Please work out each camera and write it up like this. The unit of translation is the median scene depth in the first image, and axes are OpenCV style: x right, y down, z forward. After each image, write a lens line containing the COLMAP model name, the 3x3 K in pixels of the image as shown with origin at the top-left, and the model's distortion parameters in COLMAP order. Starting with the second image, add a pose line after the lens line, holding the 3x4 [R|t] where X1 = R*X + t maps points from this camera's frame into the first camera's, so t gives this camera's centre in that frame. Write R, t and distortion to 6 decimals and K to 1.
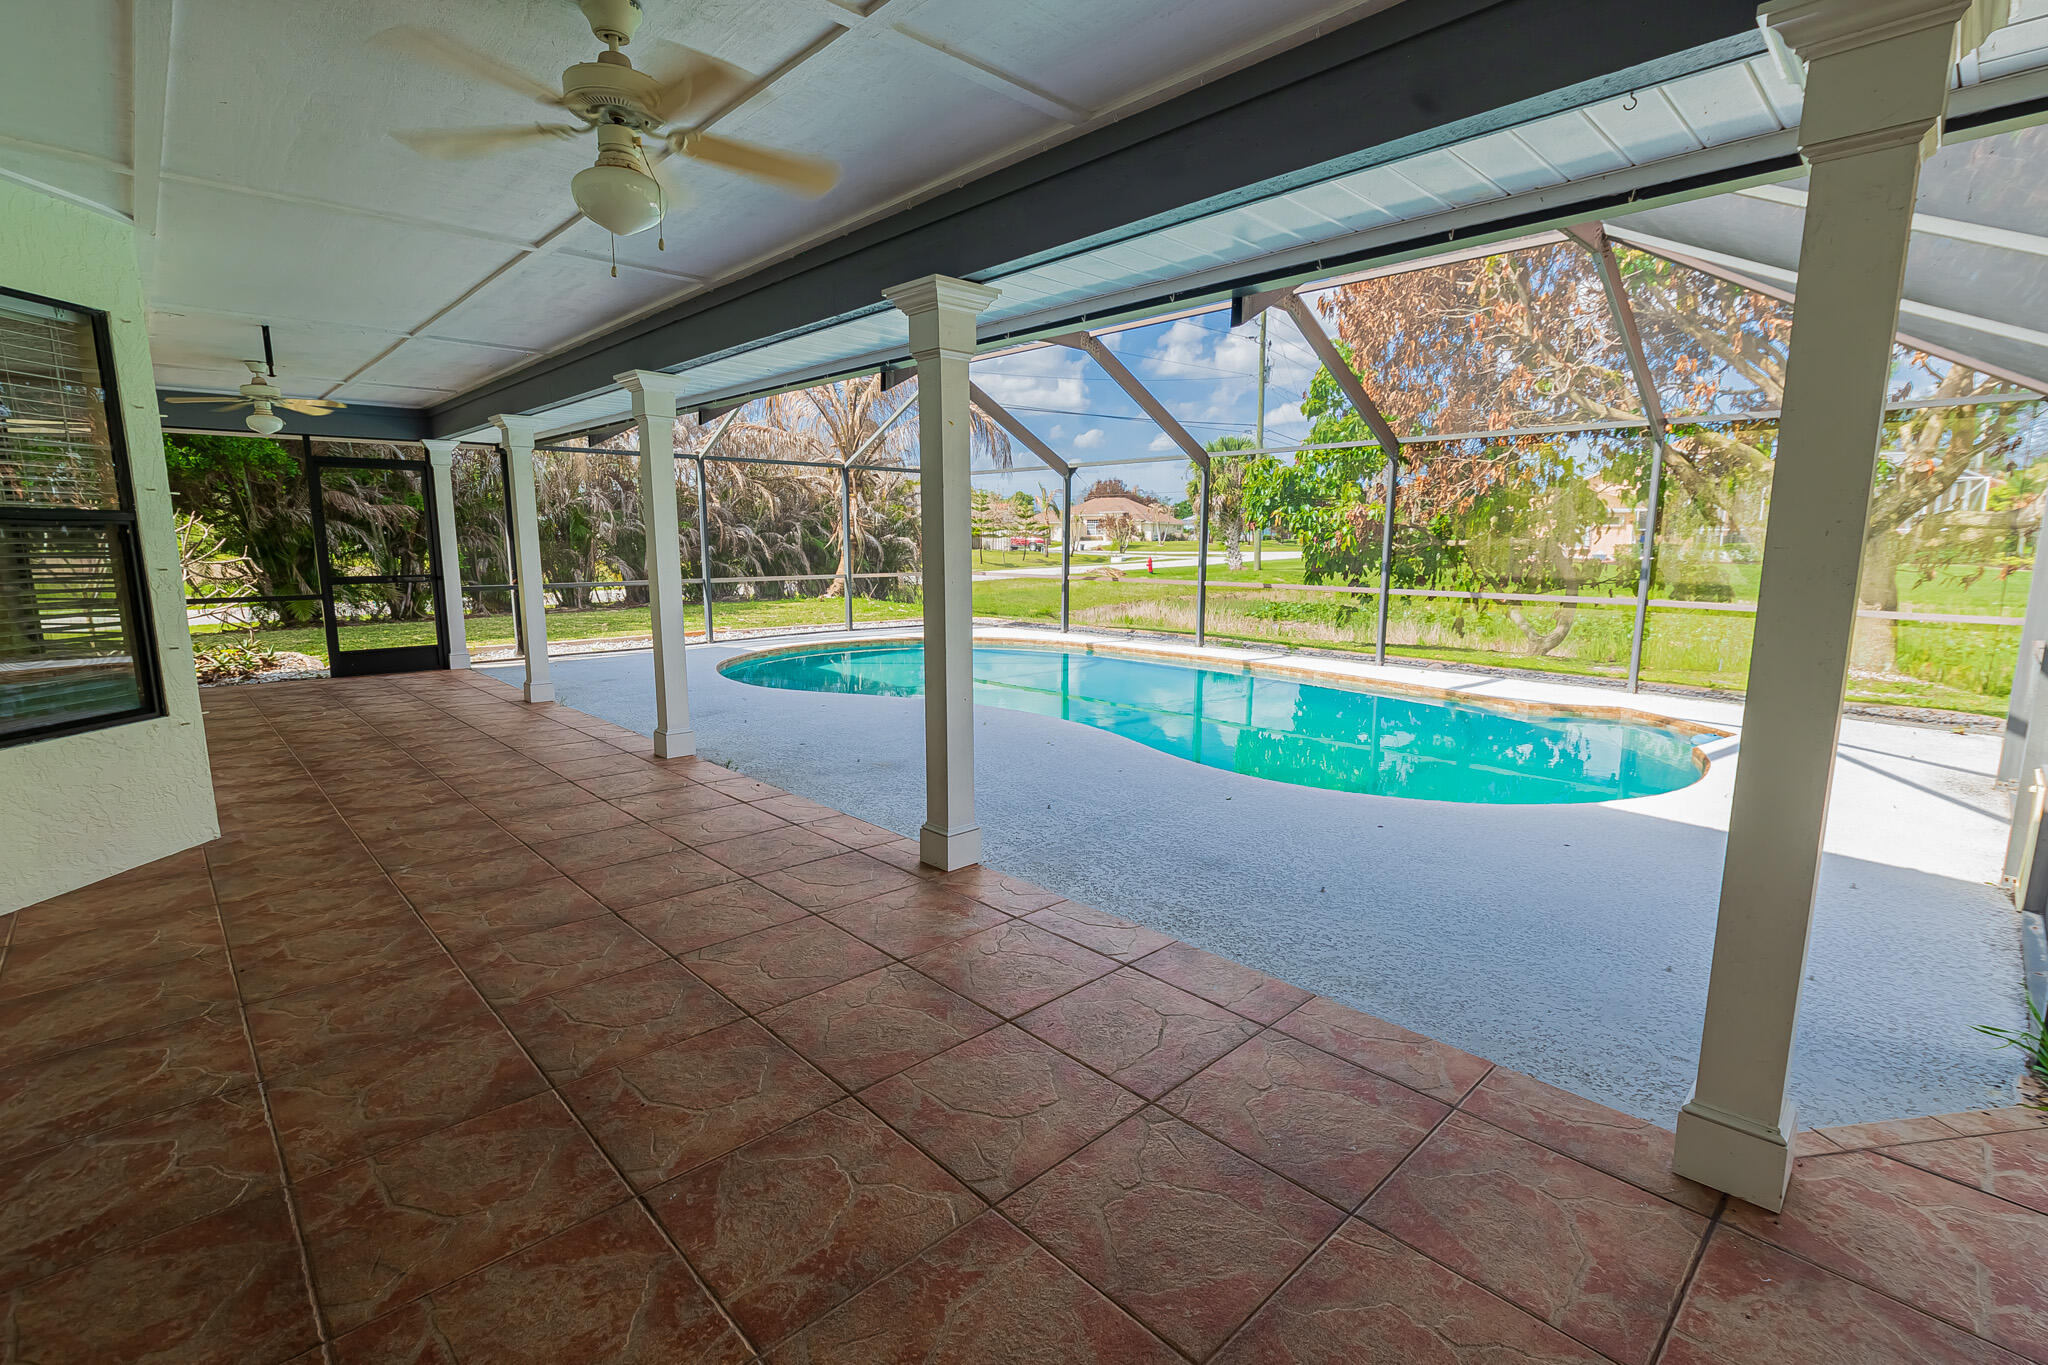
lens RADIAL K [[917.5, 0, 1024.0], [0, 917.5, 682.5], [0, 0, 1]] dist [-0.003068, 0.000128]
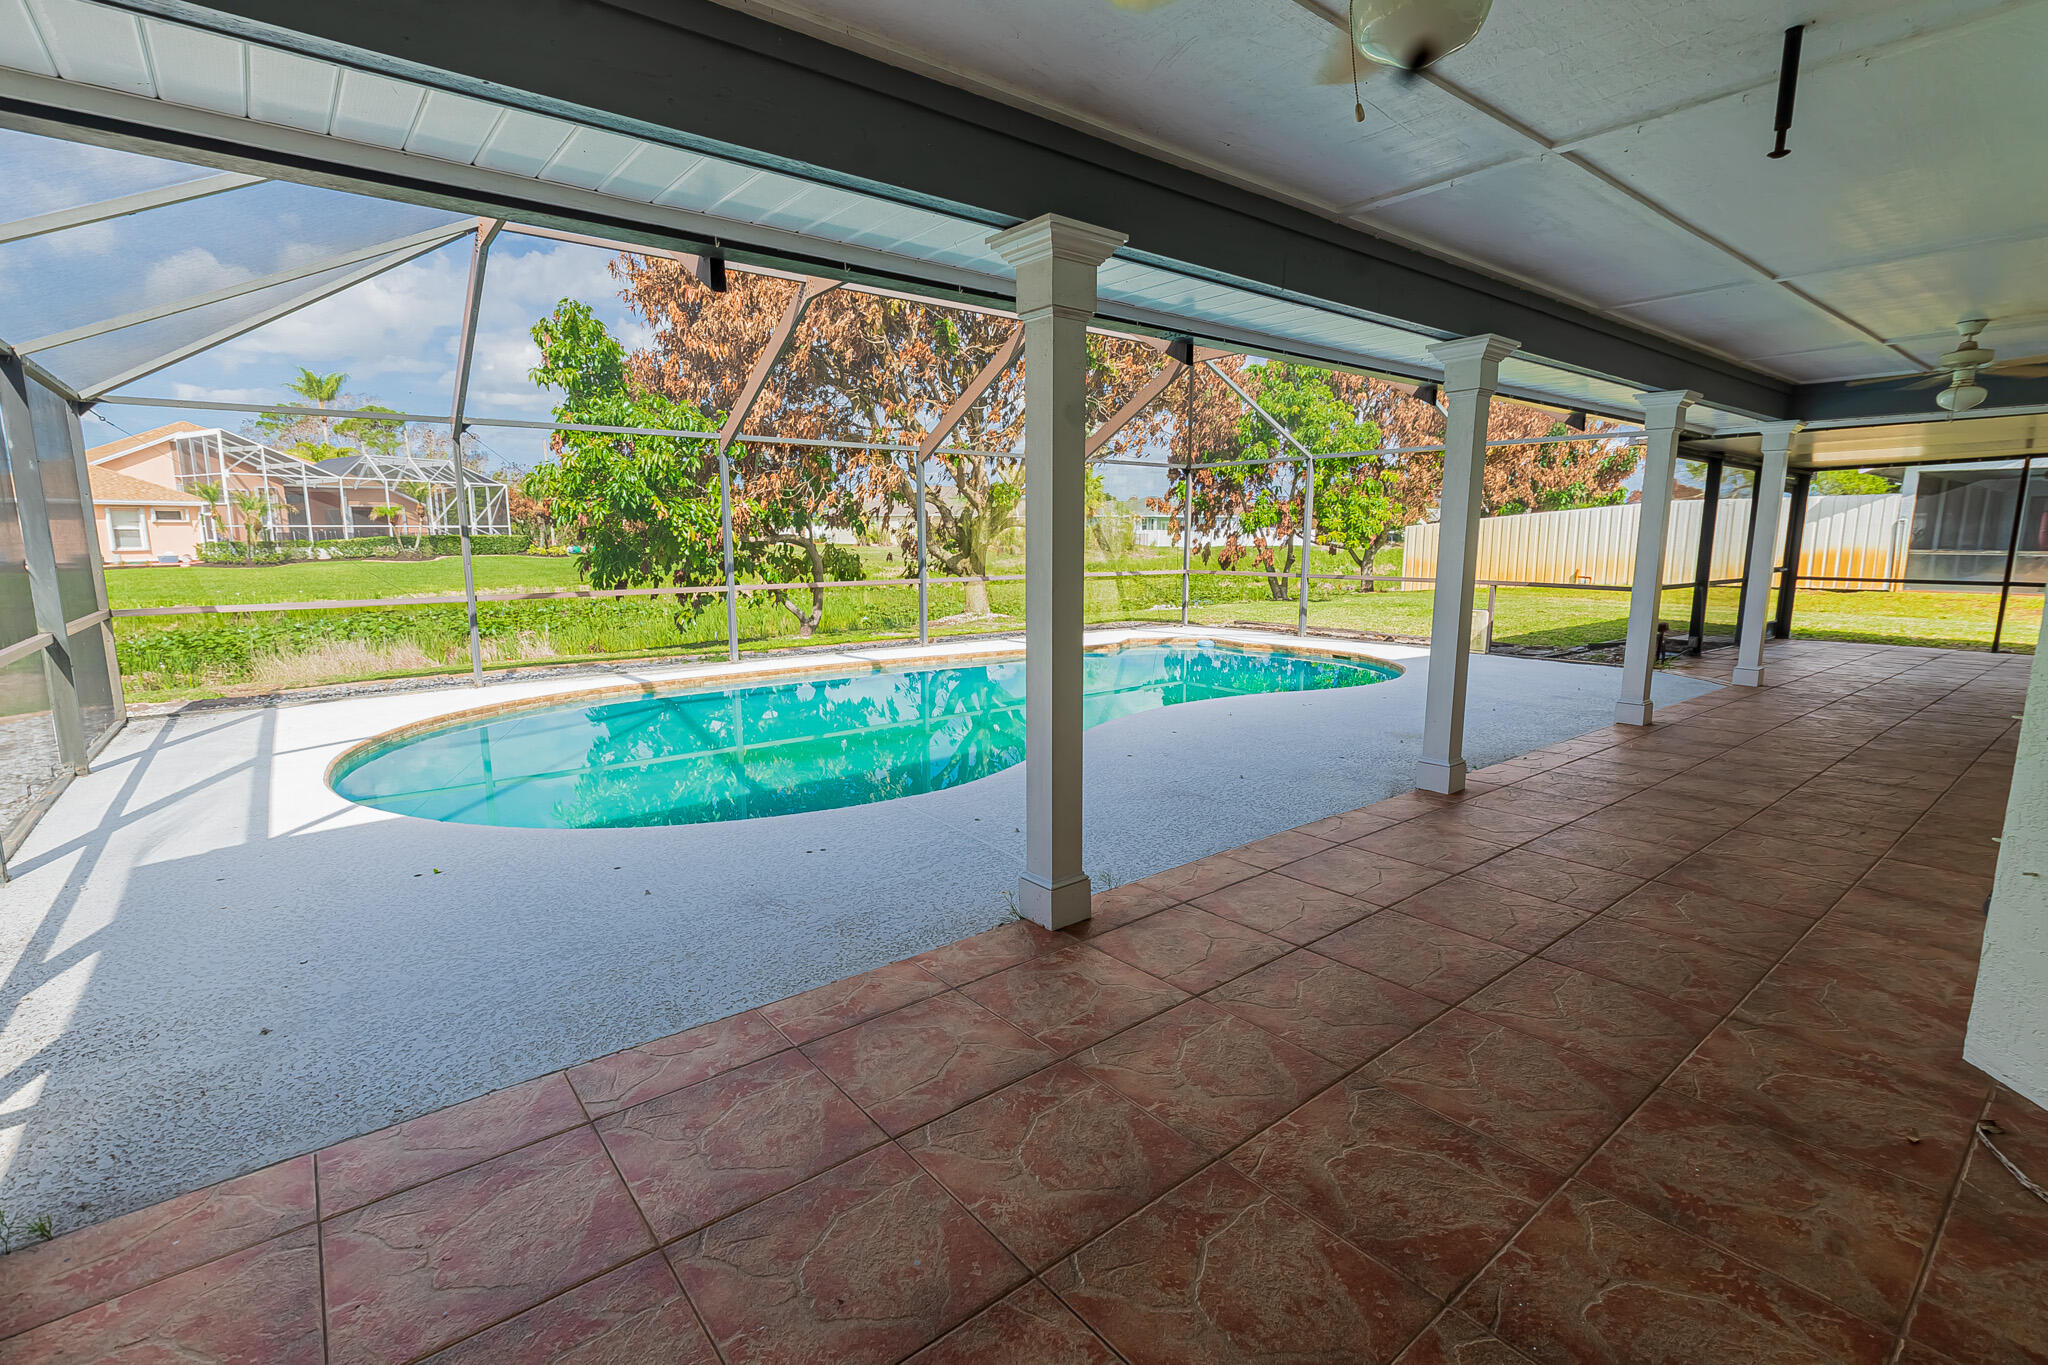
lens RADIAL K [[917.5, 0, 1024.0], [0, 917.5, 682.5], [0, 0, 1]] dist [-0.003068, 0.000128]
pose [[0.093671, -0.159418, 0.982757, -0.909378], [0.156234, 0.977221, 0.143629, -0.147550], [-0.983268, 0.140086, 0.116444, 0.923085]]
